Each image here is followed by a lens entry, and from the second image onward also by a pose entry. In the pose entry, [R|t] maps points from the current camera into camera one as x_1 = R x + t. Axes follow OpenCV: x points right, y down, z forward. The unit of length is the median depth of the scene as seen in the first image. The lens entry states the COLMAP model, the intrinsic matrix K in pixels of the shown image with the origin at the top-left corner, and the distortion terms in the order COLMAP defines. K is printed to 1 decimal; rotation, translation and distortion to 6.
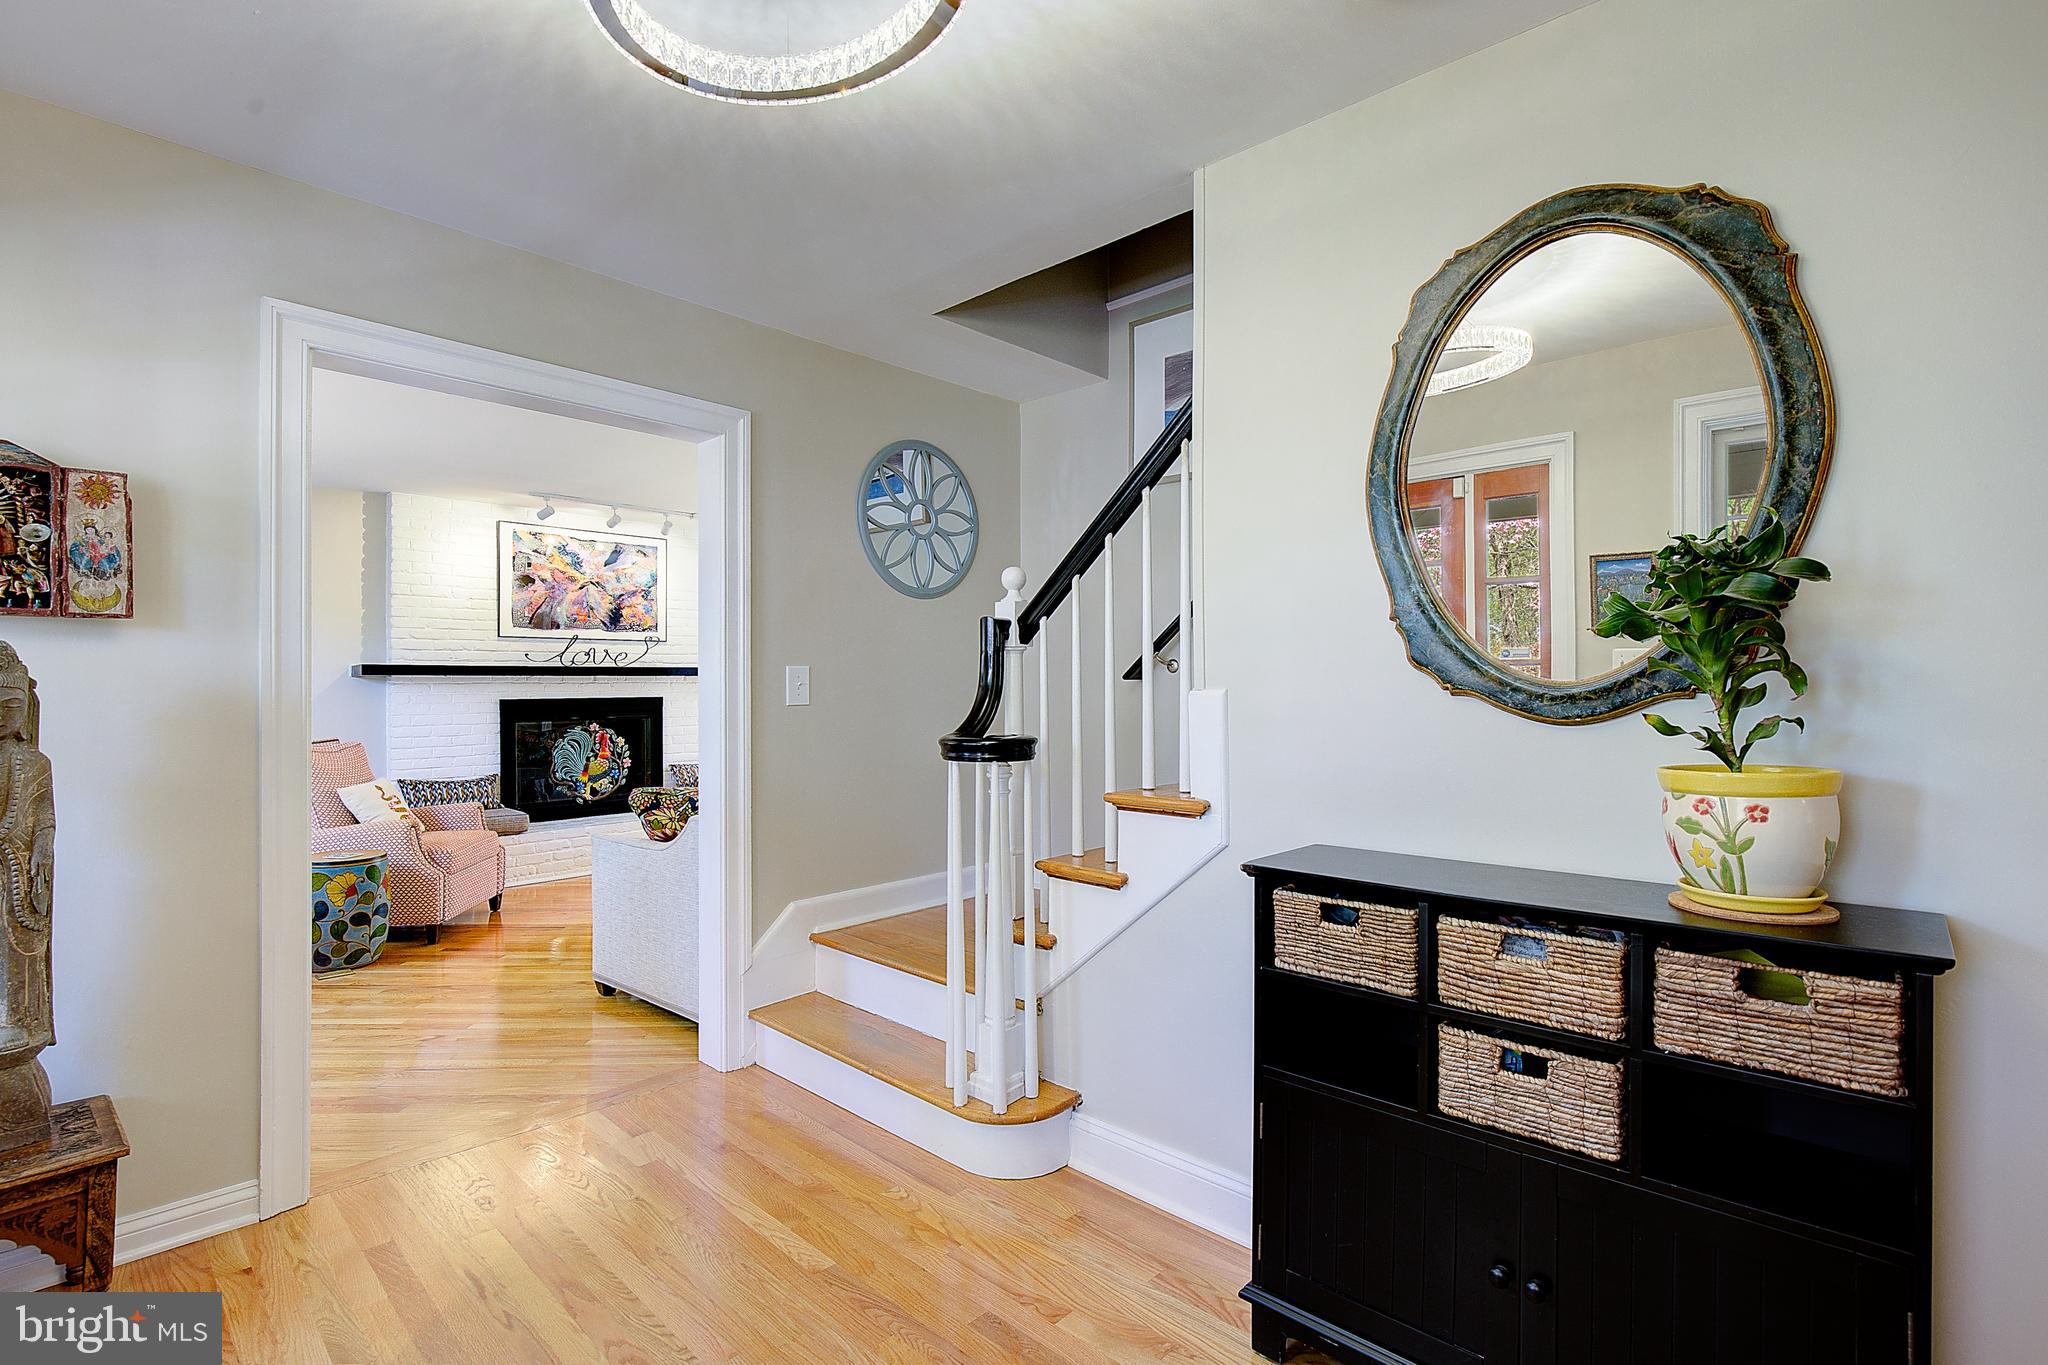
lens RADIAL K [[950.2, 0, 1032.0], [0, 950.2, 686.0], [0, 0, 1]] dist [-0.015897, 0.010117]
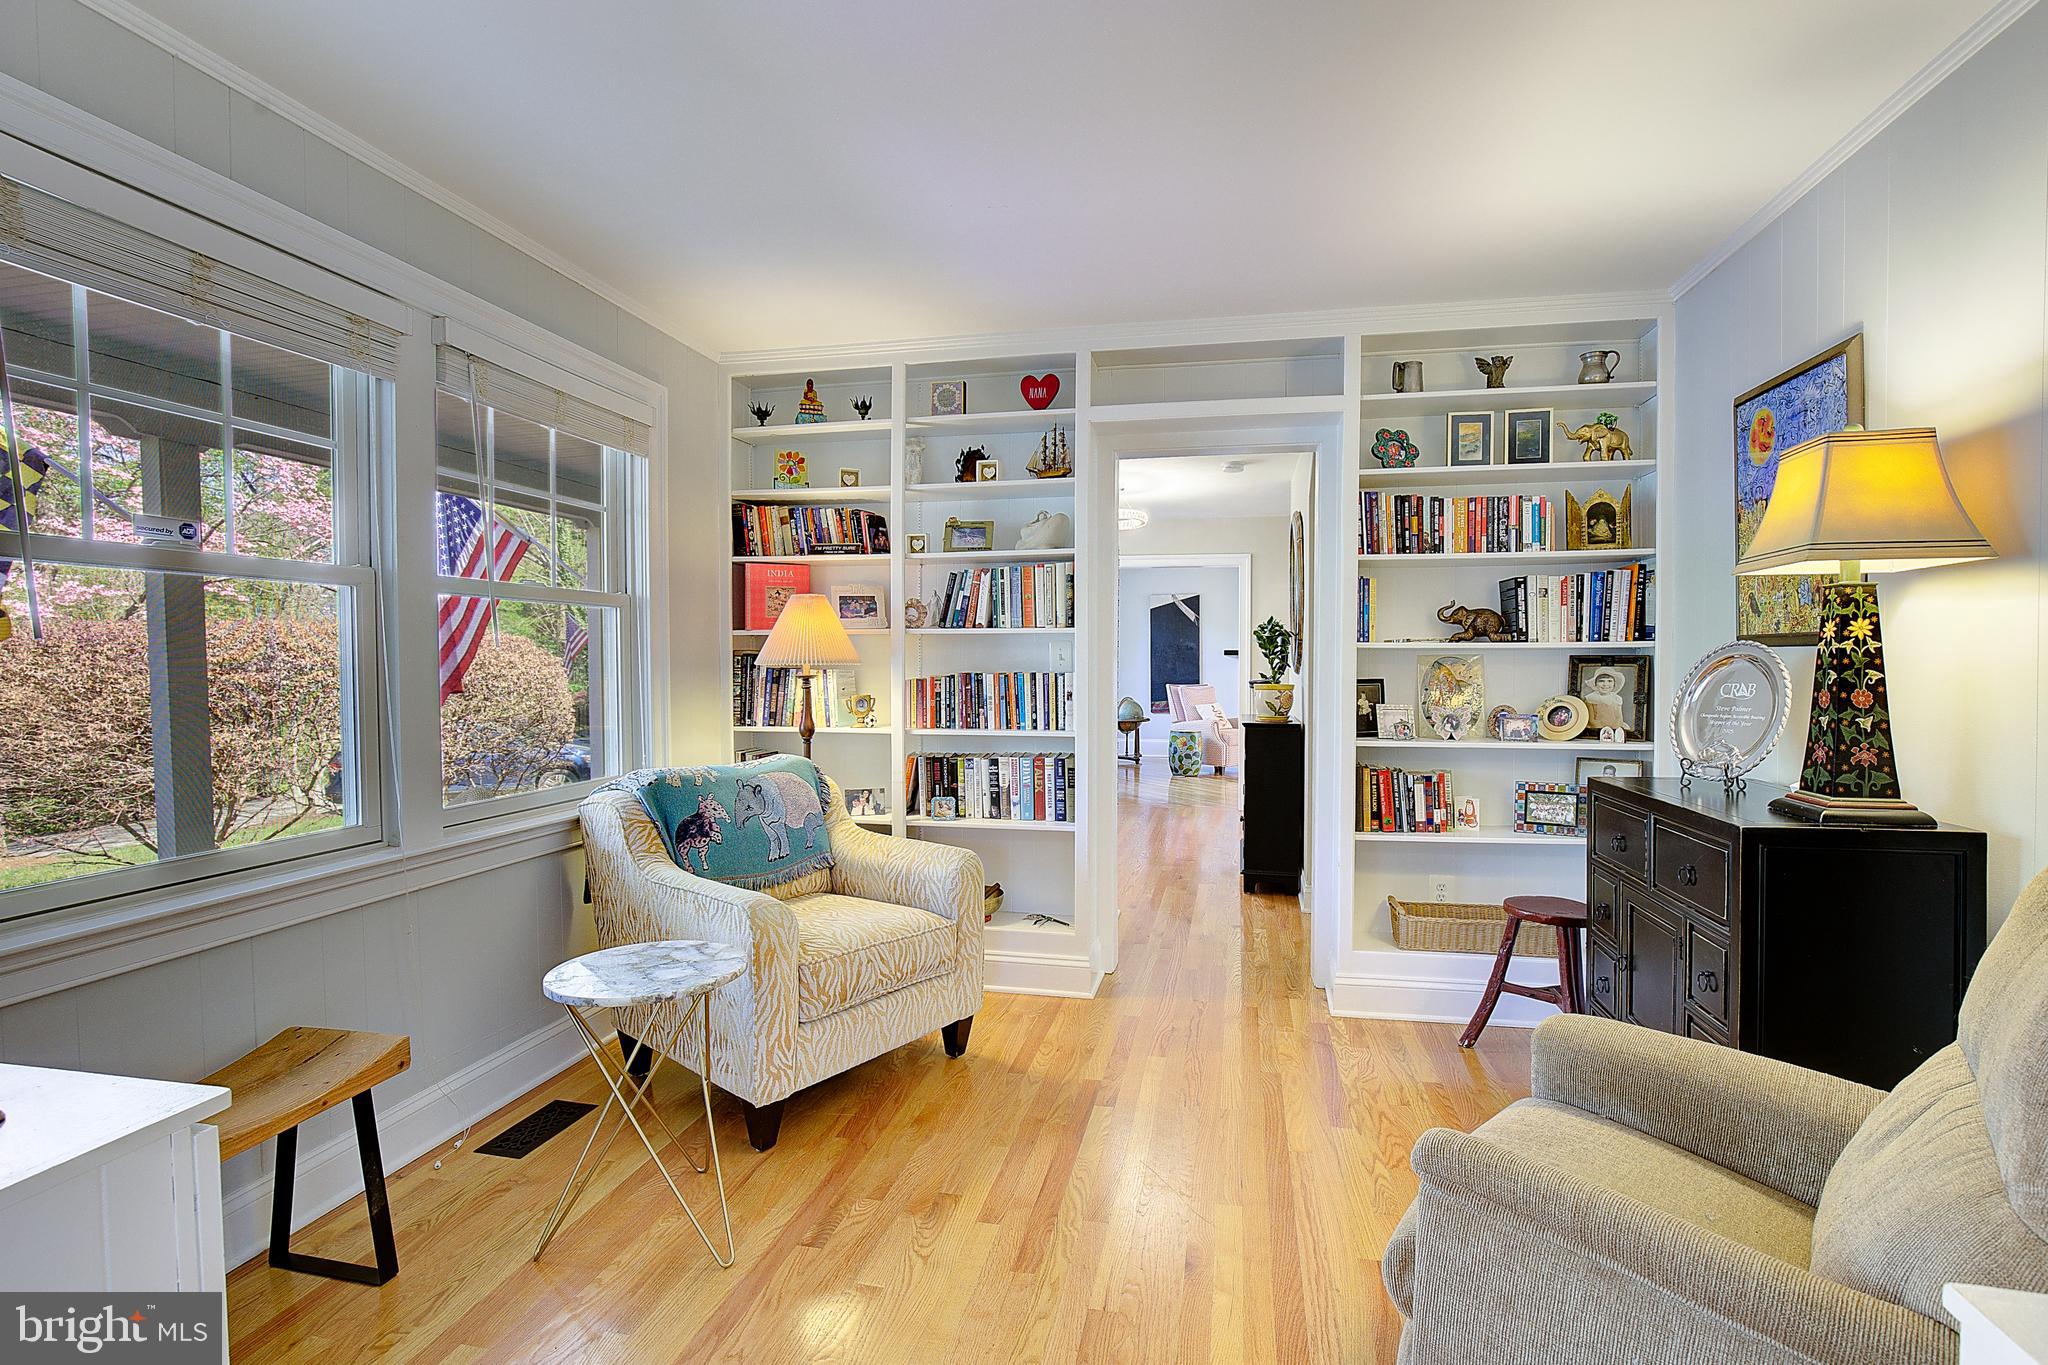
lens RADIAL K [[939.3, 0, 1045.5], [0, 939.3, 679.1], [0, 0, 1]] dist [-0.016461, 0.000119]
pose [[0.520844, 0.015810, -0.853505, 0.764565], [0.001908, 0.999804, 0.019684, -0.000688], [0.853650, -0.011880, 0.520712, -0.376618]]
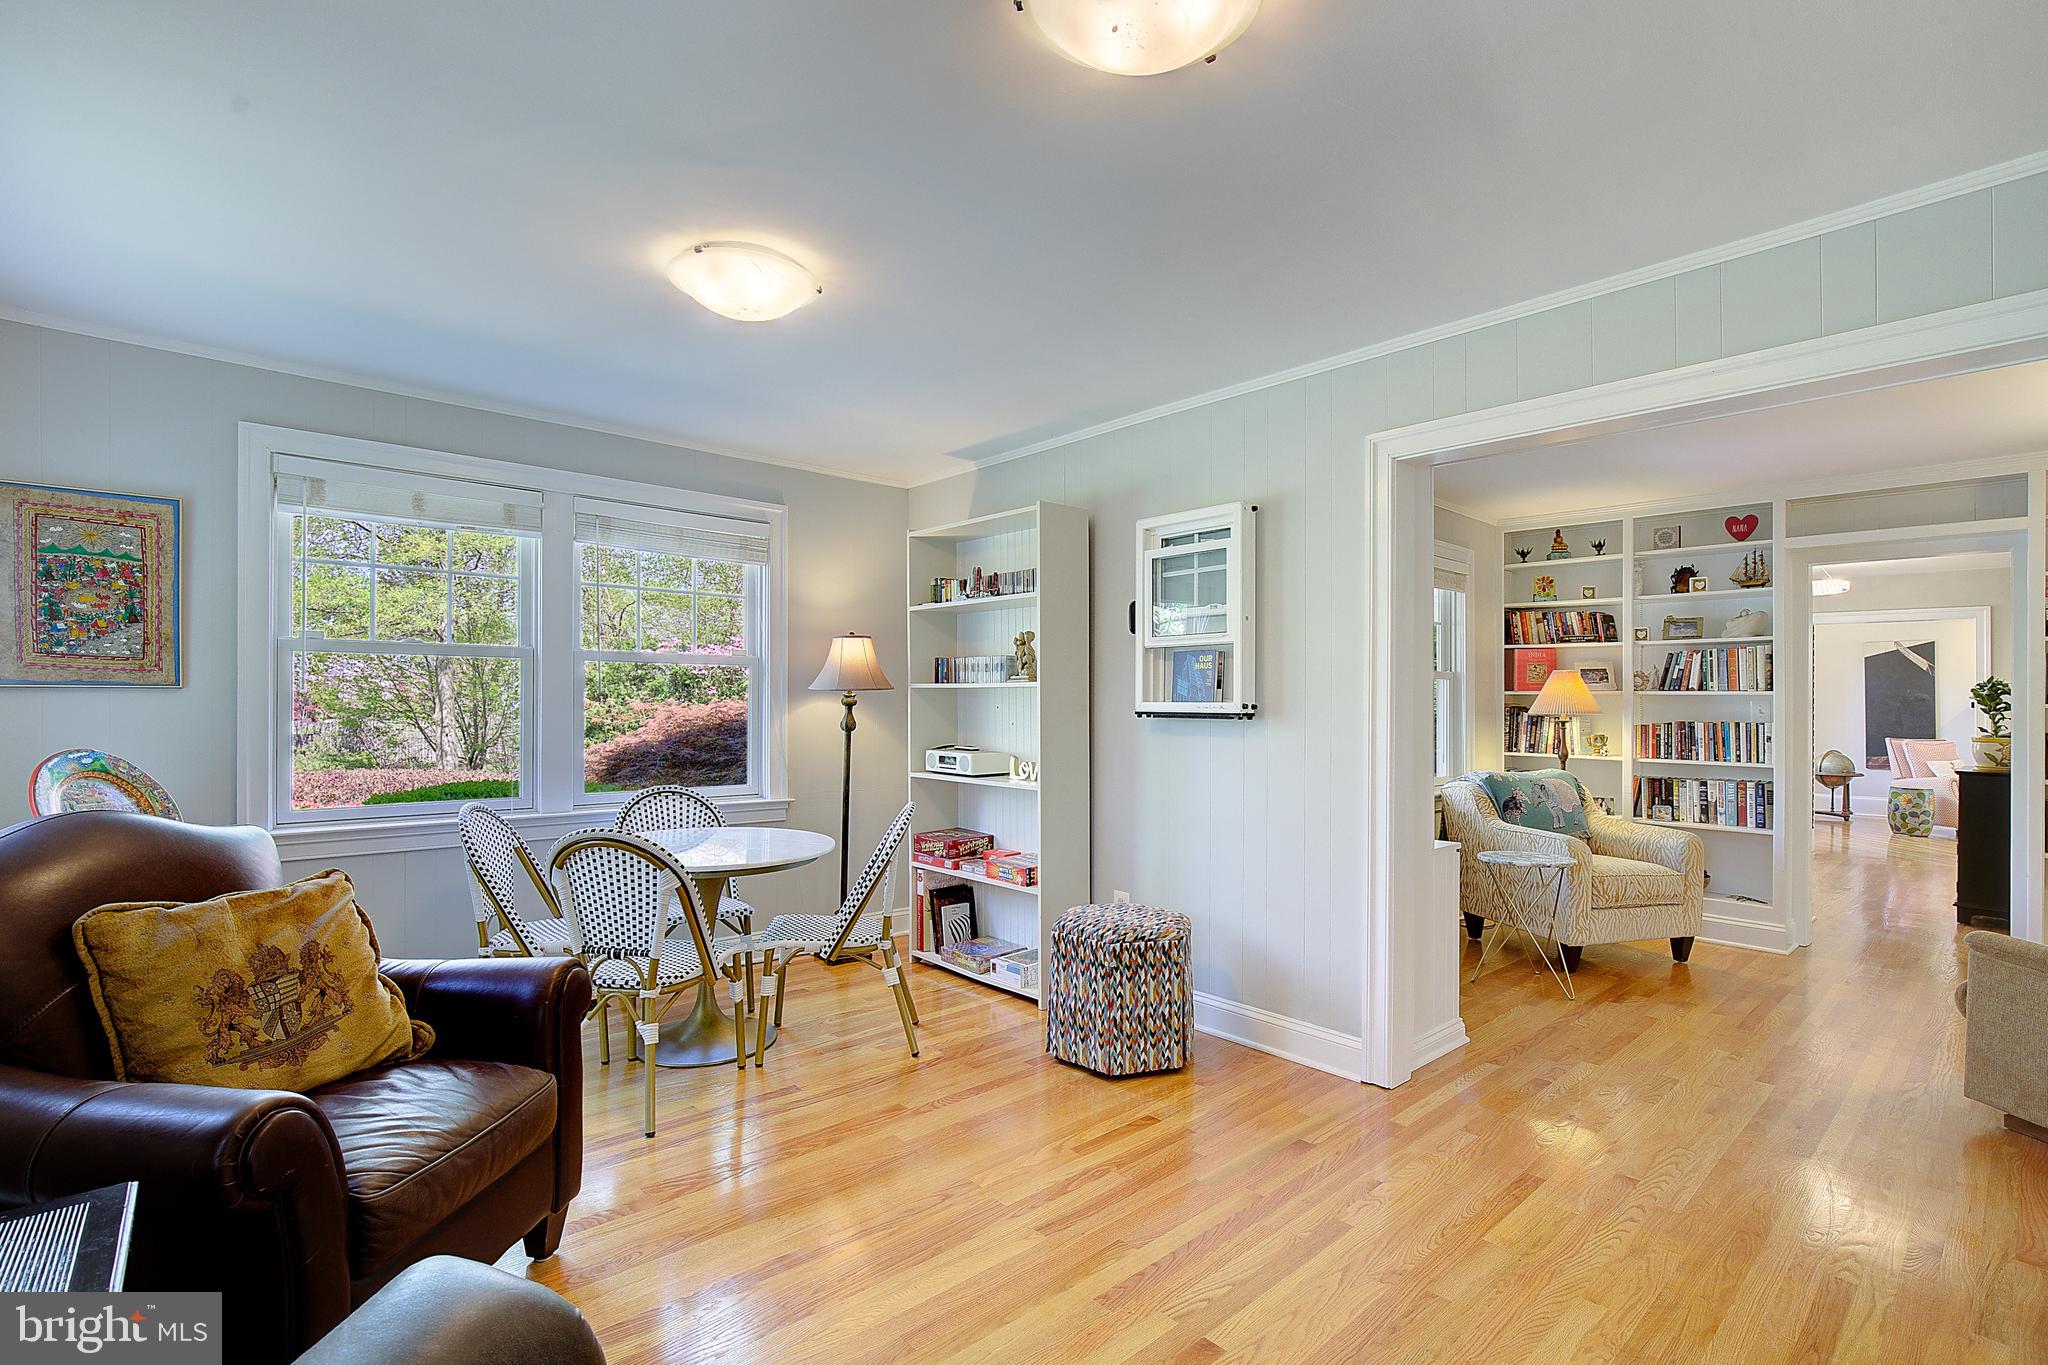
lens RADIAL K [[960.1, 0, 1024.0], [0, 960.1, 682.5], [0, 0, 1]] dist [-0.030798, 0.009056]
pose [[-0.081083, -0.020993, -0.996486, 1.159867], [-0.010129, 0.999744, -0.020238, -0.005104], [0.996656, 0.008452, -0.081275, -0.647715]]
